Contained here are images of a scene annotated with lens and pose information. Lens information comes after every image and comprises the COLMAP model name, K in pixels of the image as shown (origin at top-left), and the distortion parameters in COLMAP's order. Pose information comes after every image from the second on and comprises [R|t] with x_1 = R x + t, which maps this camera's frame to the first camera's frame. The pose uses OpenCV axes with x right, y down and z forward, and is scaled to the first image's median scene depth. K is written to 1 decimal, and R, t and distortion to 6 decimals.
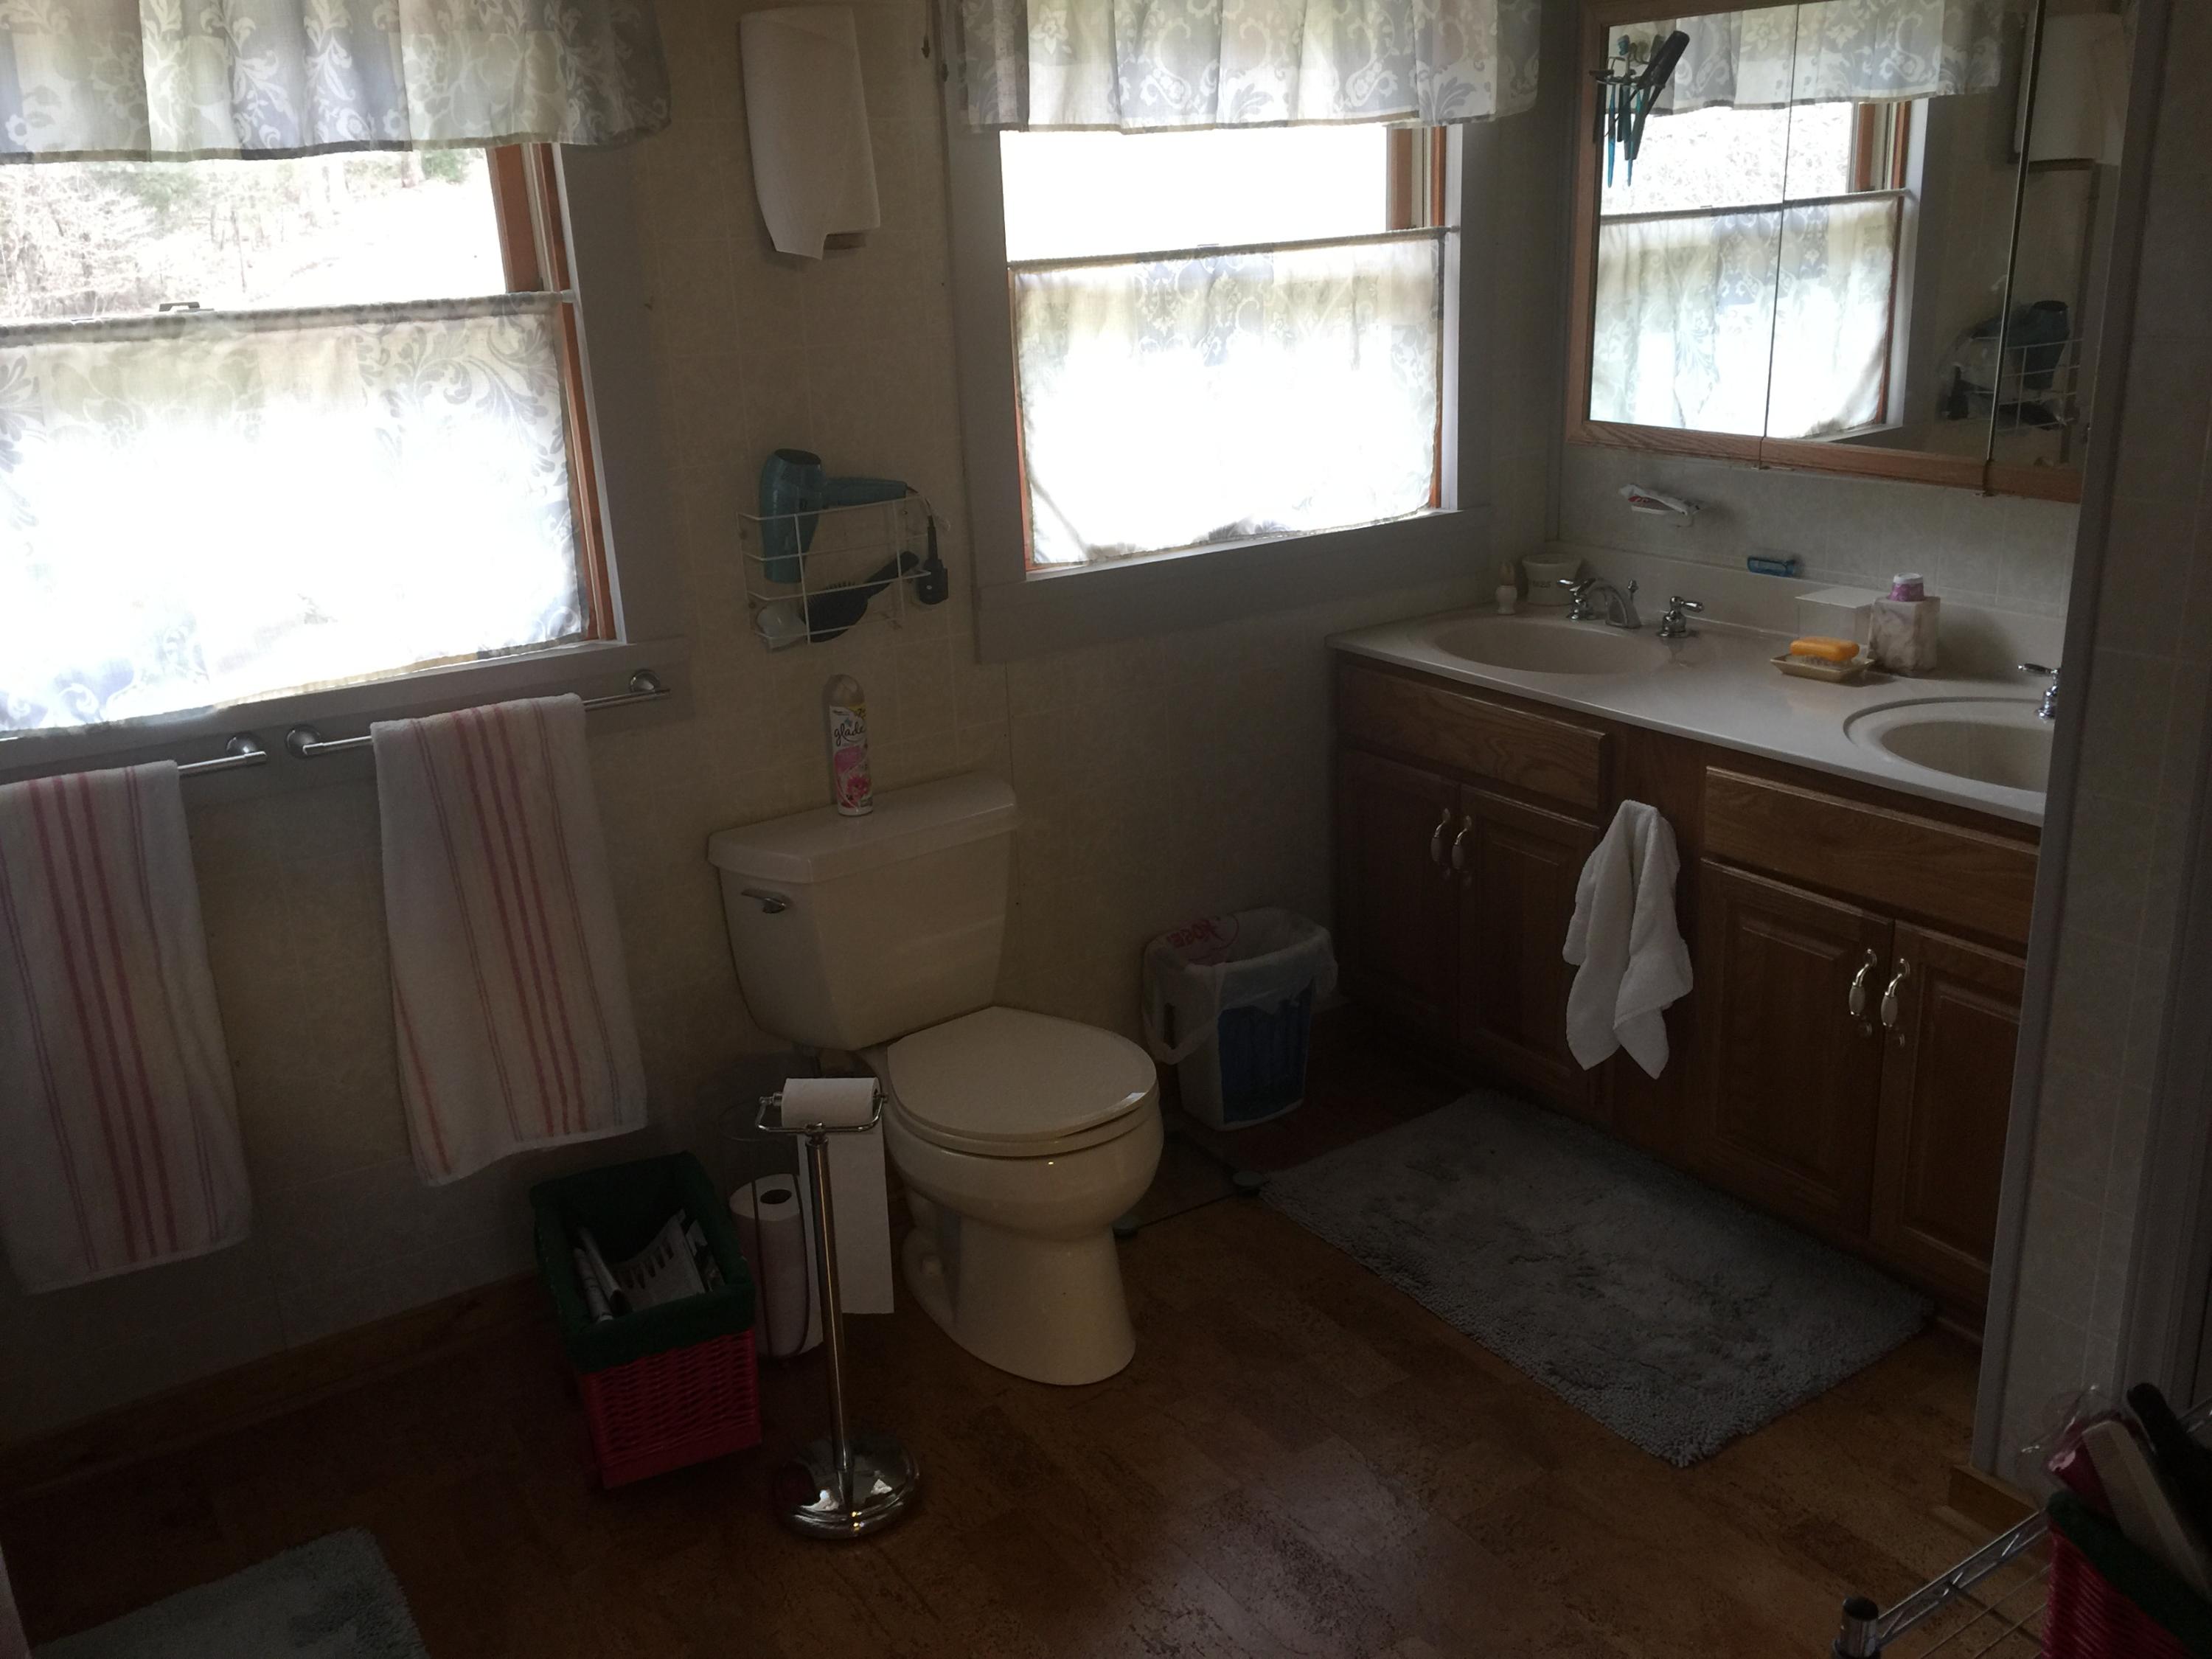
lens RADIAL K [[1891.3, 0, 1094.9], [0, 1891.3, 821.5], [0, 0, 1]] dist [0.071995, -0.079117]
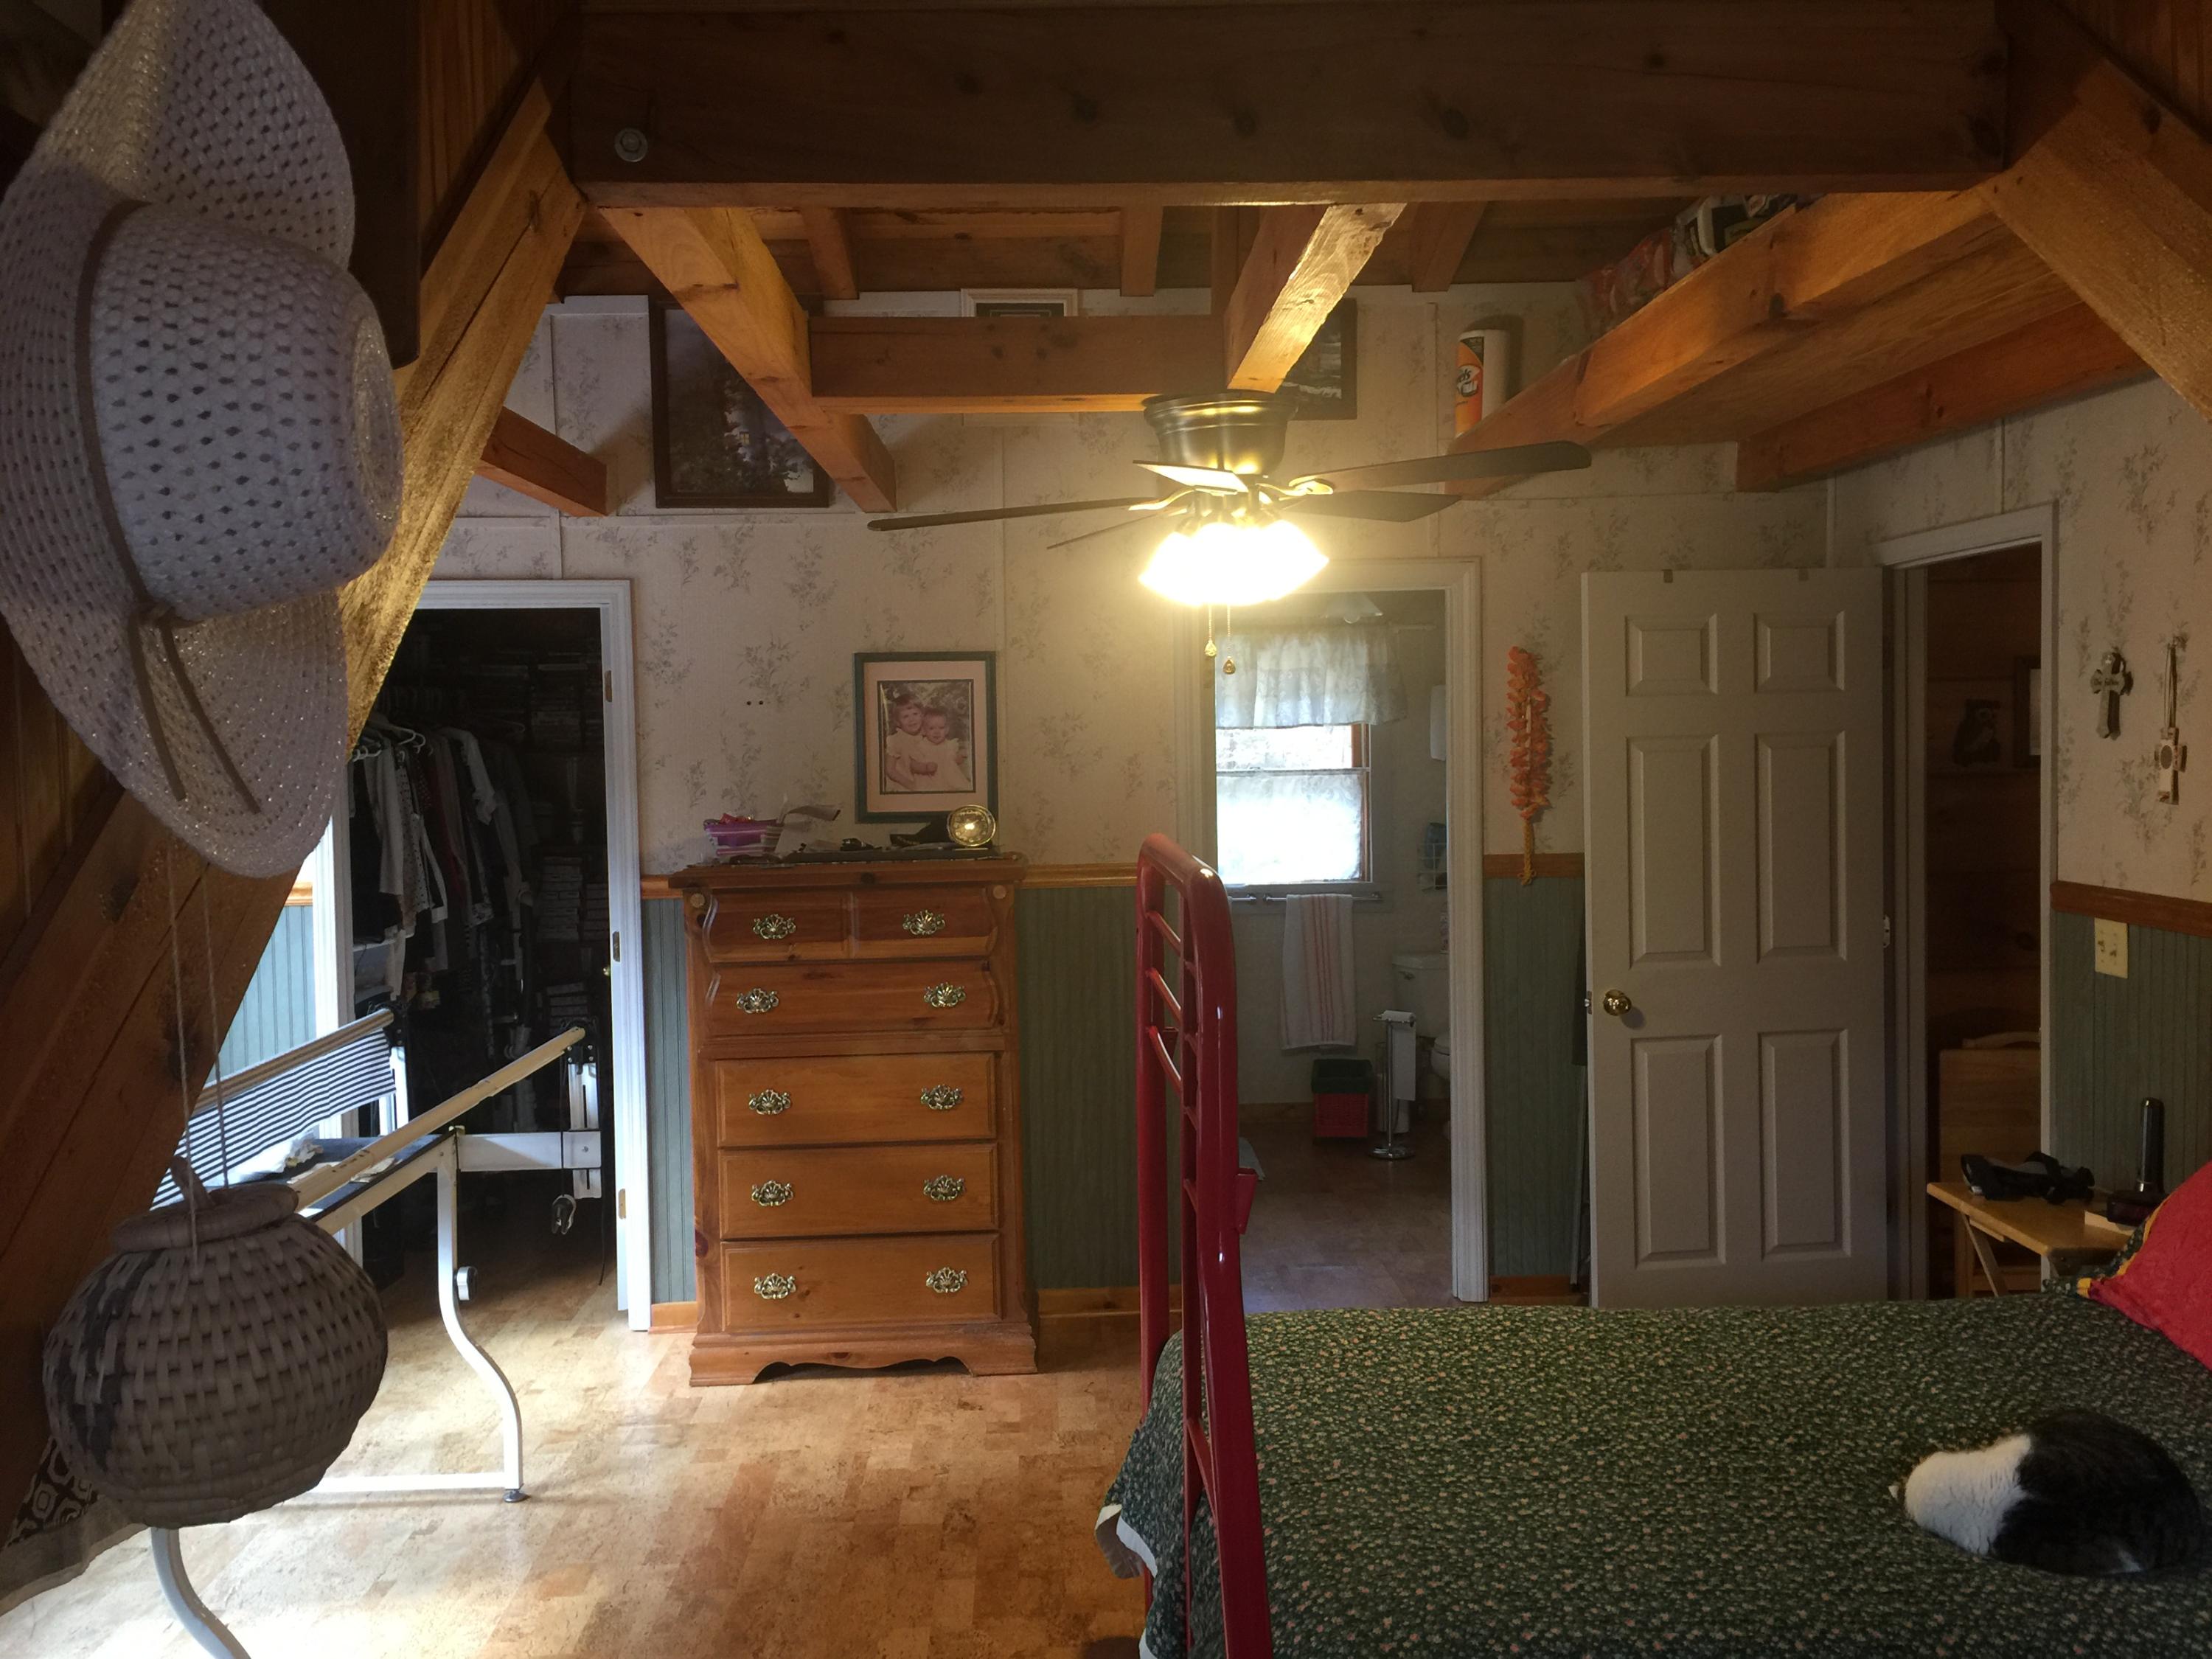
lens RADIAL K [[1891.3, 0, 1108.6], [0, 1891.3, 824.7], [0, 0, 1]] dist [0.071995, -0.079117]
pose [[0.857364, 0.054912, -0.511773, 0.969253], [-0.177629, 0.964773, -0.194062, 0.498063], [0.483089, 0.257288, 0.836916, -1.807343]]
